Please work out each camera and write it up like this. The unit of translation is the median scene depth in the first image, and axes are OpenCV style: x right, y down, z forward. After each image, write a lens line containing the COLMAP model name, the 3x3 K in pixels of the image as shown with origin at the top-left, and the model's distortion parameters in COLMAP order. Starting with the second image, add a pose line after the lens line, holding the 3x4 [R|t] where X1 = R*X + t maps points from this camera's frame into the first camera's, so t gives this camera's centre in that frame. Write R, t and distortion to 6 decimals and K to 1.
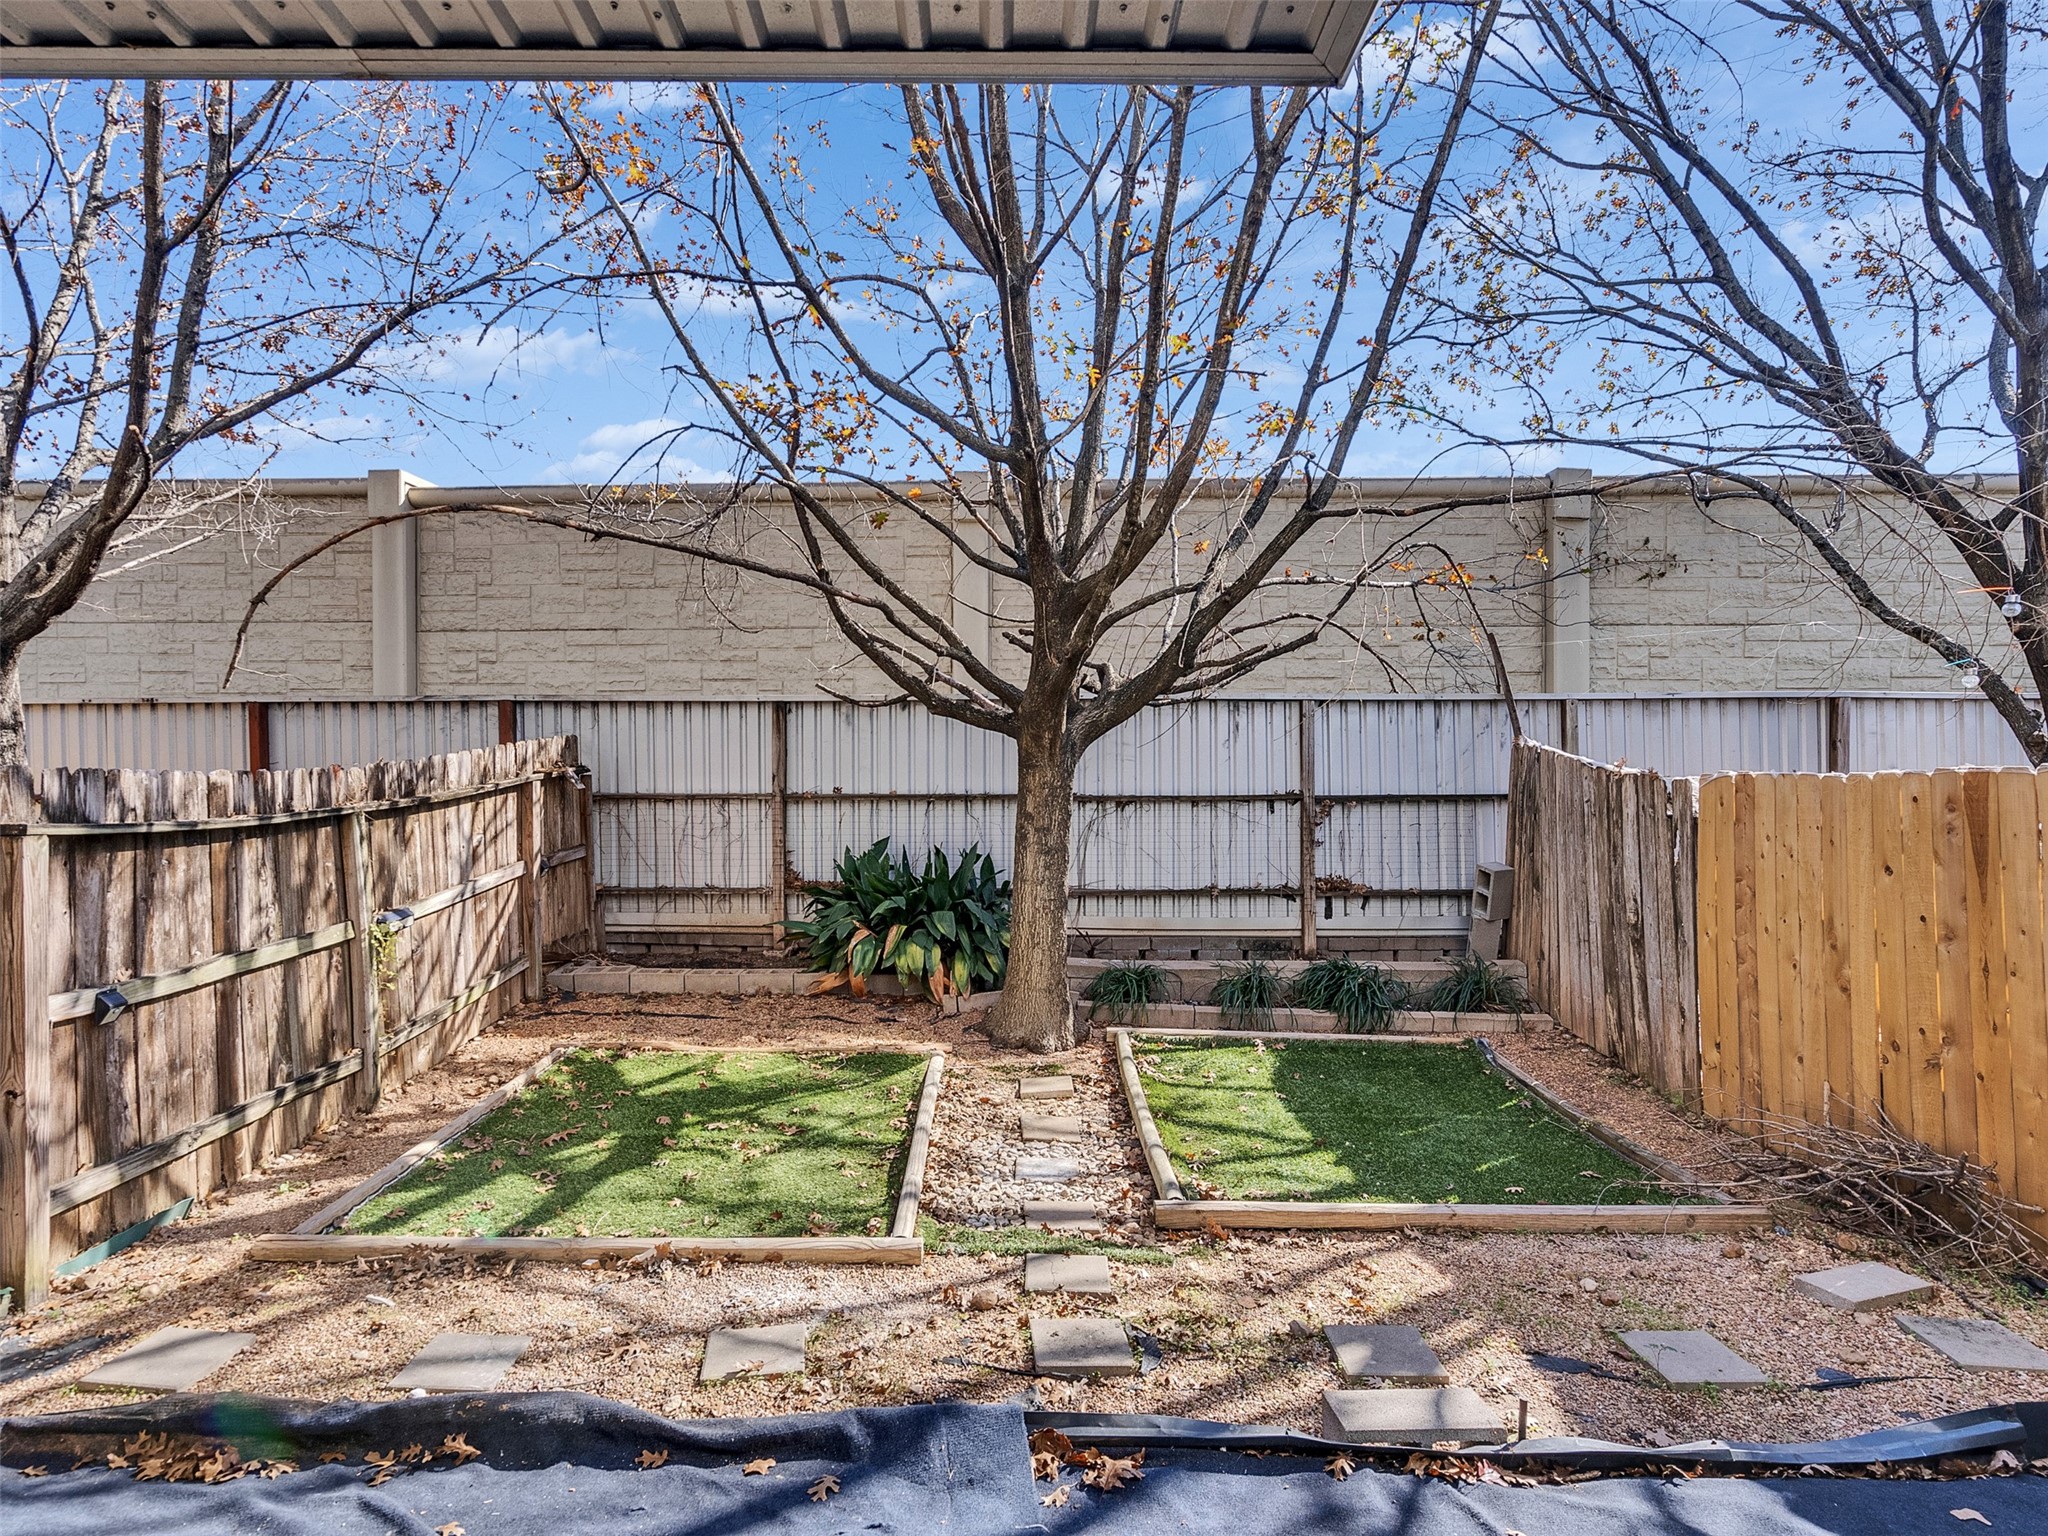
lens RADIAL K [[1037.7, 0, 1008.4], [0, 1037.7, 769.2], [0, 0, 1]] dist [-0.003528, 0.003267]
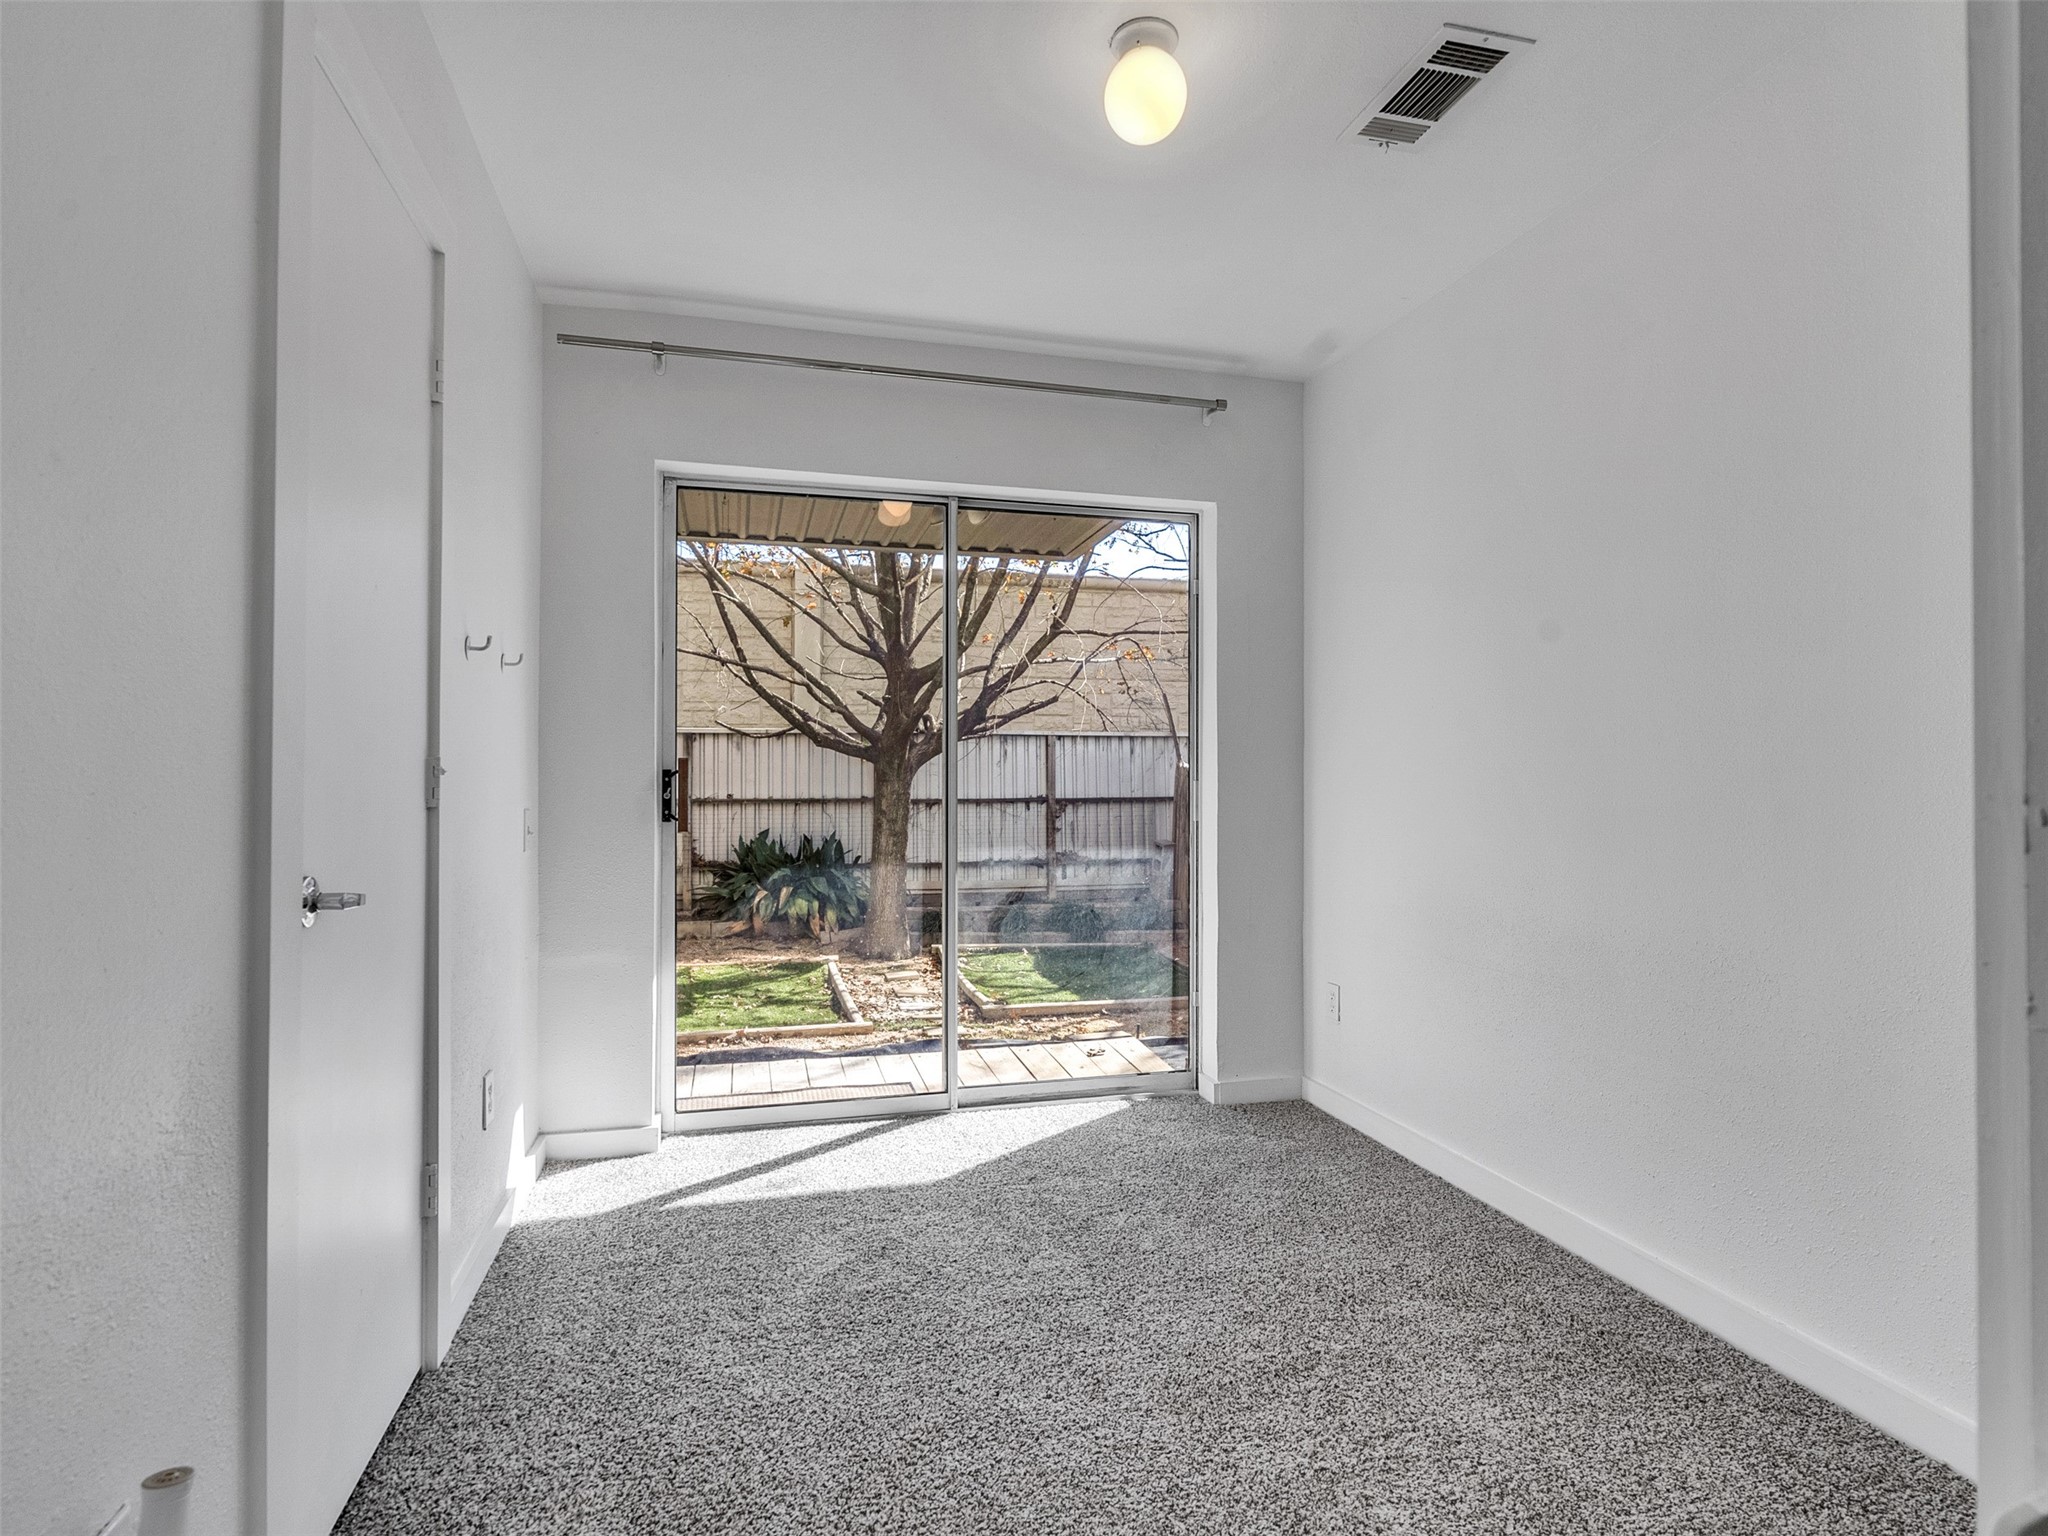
lens RADIAL K [[1037.7, 0, 997.6], [0, 1037.7, 772.8], [0, 0, 1]] dist [-0.003528, 0.003267]
pose [[0.971289, 0.001154, 0.237899, -0.167546], [-0.000986, 0.999999, -0.000828, -0.012044], [-0.237900, 0.000570, 0.971290, -0.512845]]
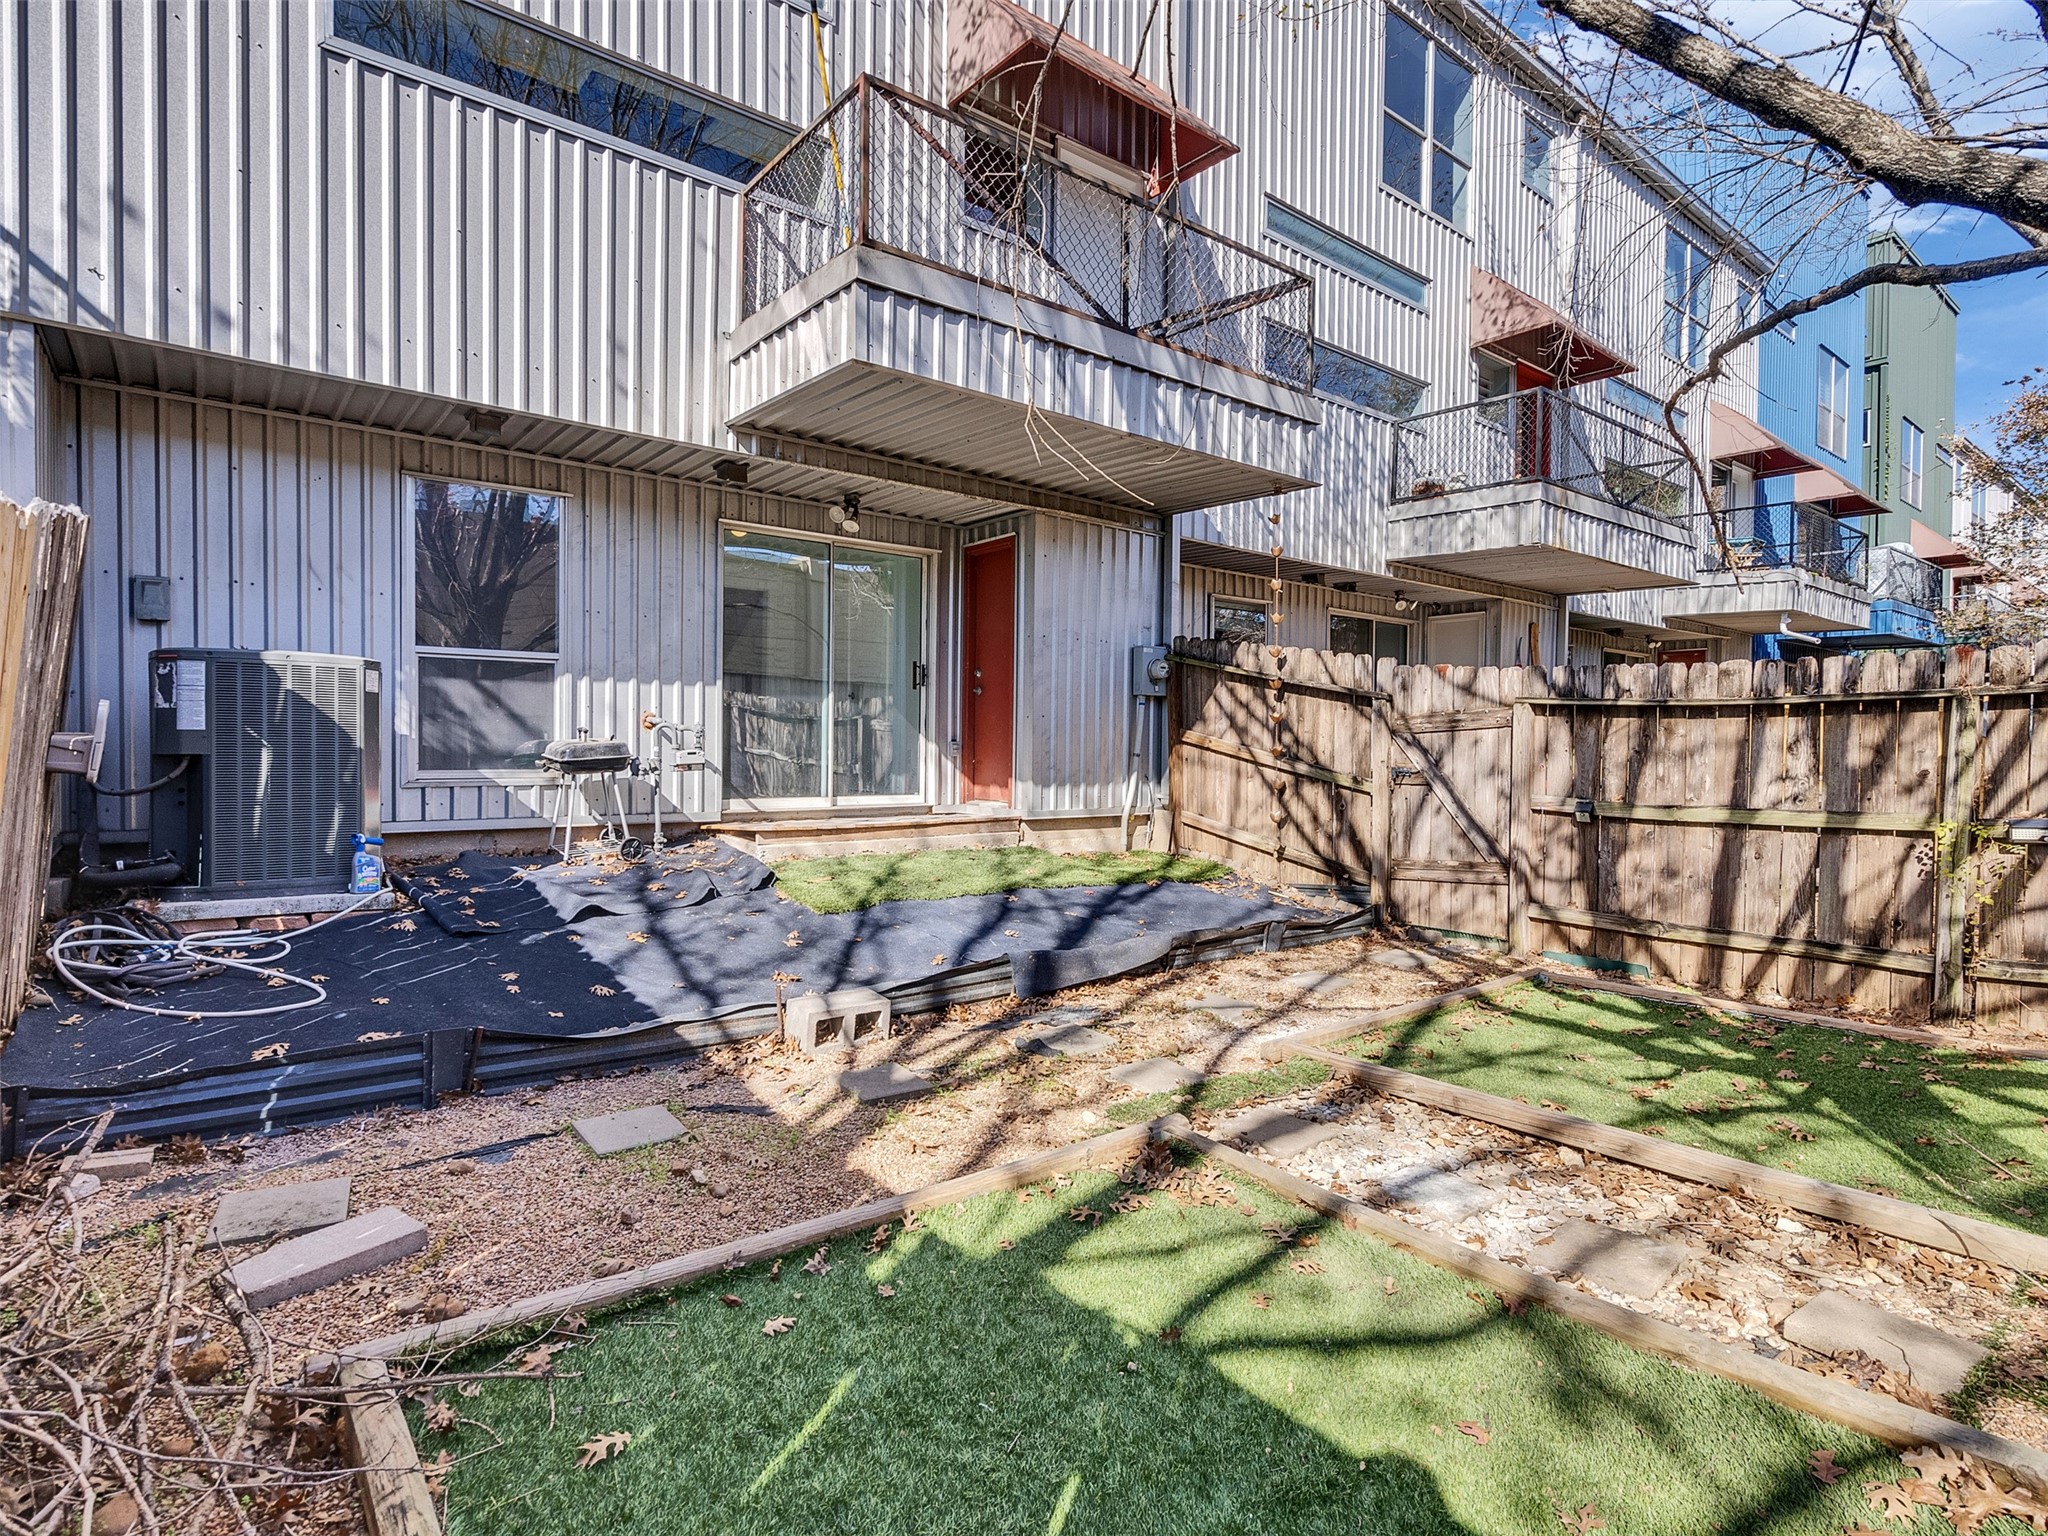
lens RADIAL K [[1037.7, 0, 1022.0], [0, 1037.7, 764.5], [0, 0, 1]] dist [-0.003528, 0.003267]
pose [[-0.781896, -0.001495, -0.623407, 0.425084], [-0.017617, 0.999651, 0.019698, 0.070867], [0.623160, 0.026385, -0.781649, 0.875447]]
